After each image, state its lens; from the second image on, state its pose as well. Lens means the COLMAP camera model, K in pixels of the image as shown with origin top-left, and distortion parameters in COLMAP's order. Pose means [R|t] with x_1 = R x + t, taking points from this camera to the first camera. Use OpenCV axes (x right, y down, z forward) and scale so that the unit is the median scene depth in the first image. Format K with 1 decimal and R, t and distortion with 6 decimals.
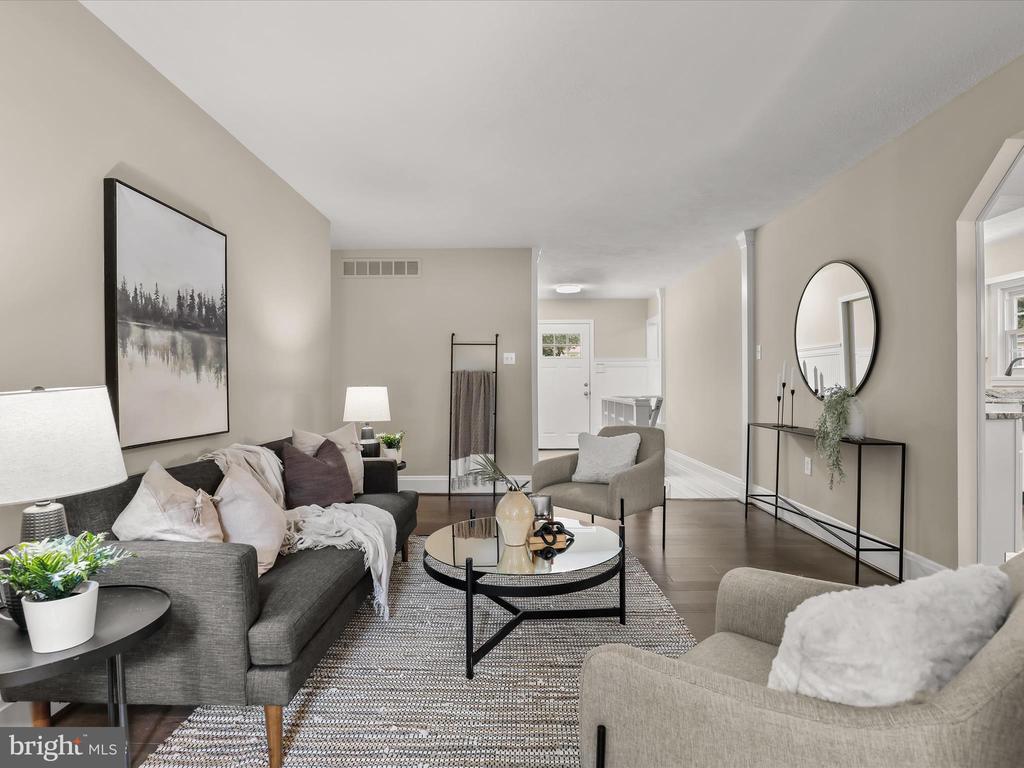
lens RADIAL K [[535.4, 0, 512.0], [0, 535.4, 384.0], [0, 0, 1]] dist [-0.002222, 0.000034]
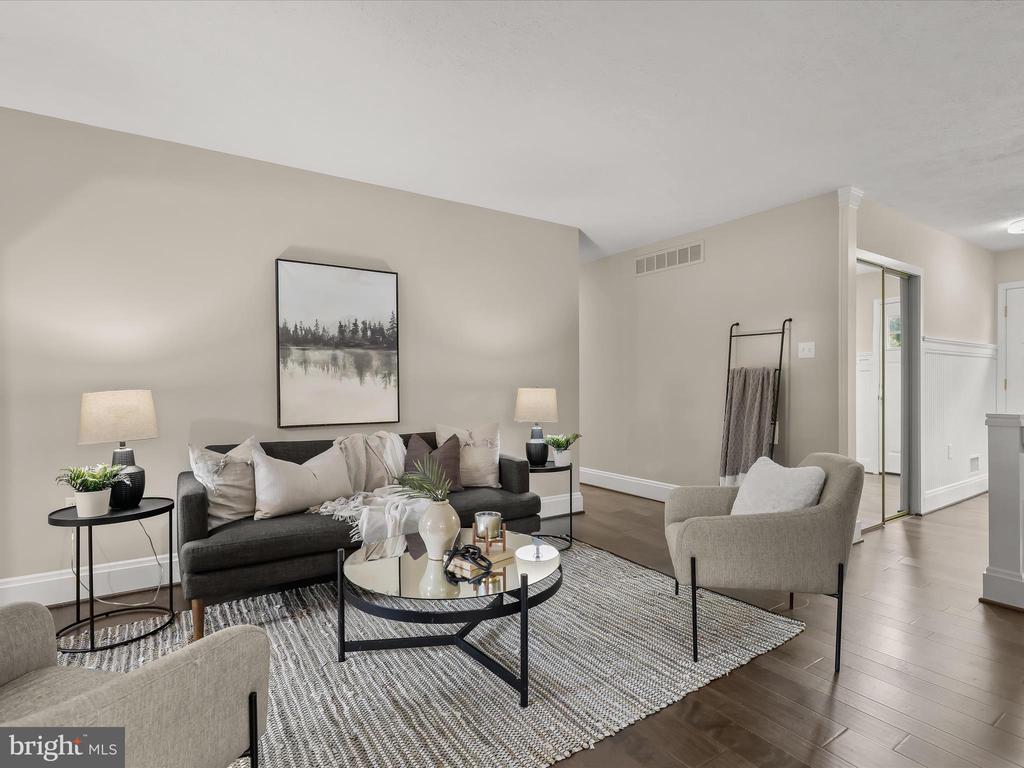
lens RADIAL K [[535.4, 0, 512.0], [0, 535.4, 384.0], [0, 0, 1]] dist [-0.002222, 0.000034]
pose [[0.562436, 0.000239, -0.826841, 0.767227], [0.002519, 0.999995, 0.002003, -0.006925], [0.826837, -0.003210, 0.562433, 0.523587]]
